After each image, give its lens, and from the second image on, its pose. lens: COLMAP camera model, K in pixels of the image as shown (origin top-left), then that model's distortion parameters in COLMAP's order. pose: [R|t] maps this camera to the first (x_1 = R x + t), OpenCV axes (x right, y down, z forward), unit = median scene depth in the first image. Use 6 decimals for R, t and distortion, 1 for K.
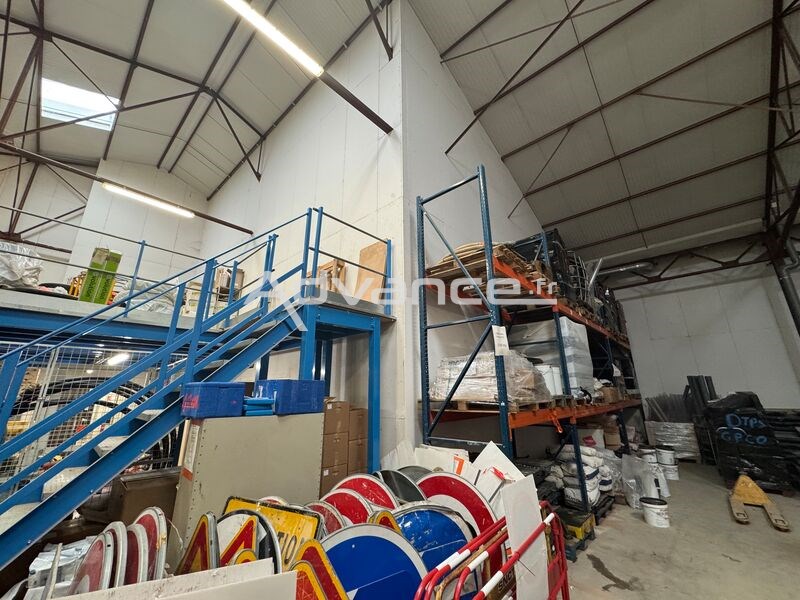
lens RADIAL K [[320.0, 0, 400.0], [0, 320.0, 300.0], [0, 0, 1]] dist [0.001309, 0.000235]
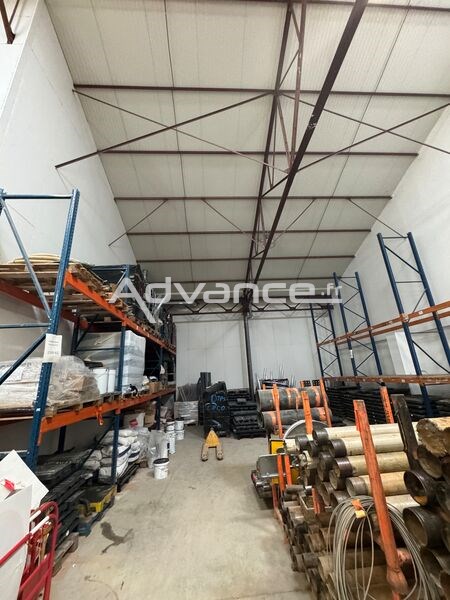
lens RADIAL K [[240.0, 0, 225.0], [0, 240.0, 300.0], [0, 0, 1]] dist [0.001309, 0.000235]
pose [[0.707586, 0.193395, 0.679647, 0.096112], [-0.159331, 0.980716, -0.113184, -0.022586], [-0.688430, -0.028202, 0.724755, 0.012393]]
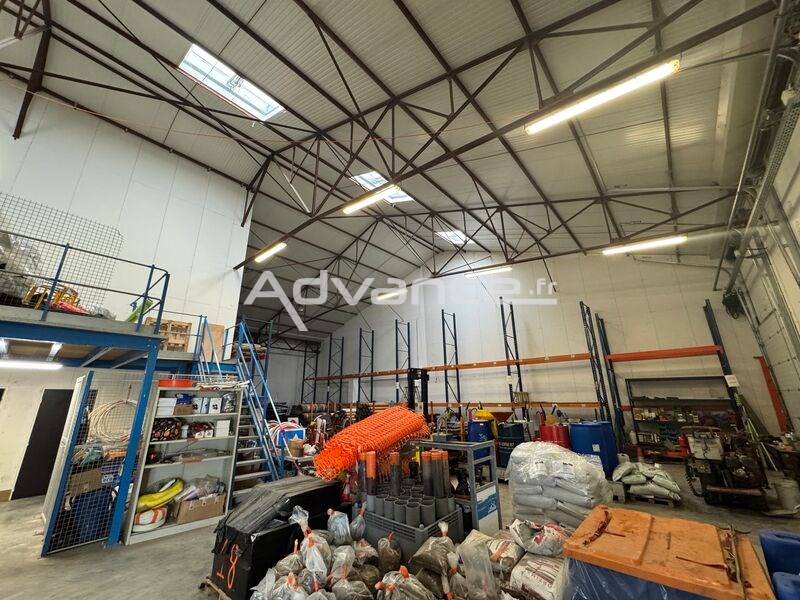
lens RADIAL K [[320.0, 0, 400.0], [0, 320.0, 300.0], [0, 0, 1]] dist [0.001309, 0.000235]
pose [[-0.005502, 0.312890, 0.949774, -1.871562], [-0.276534, 0.912273, -0.302138, -0.031356], [-0.960988, -0.264307, 0.081505, -0.203937]]
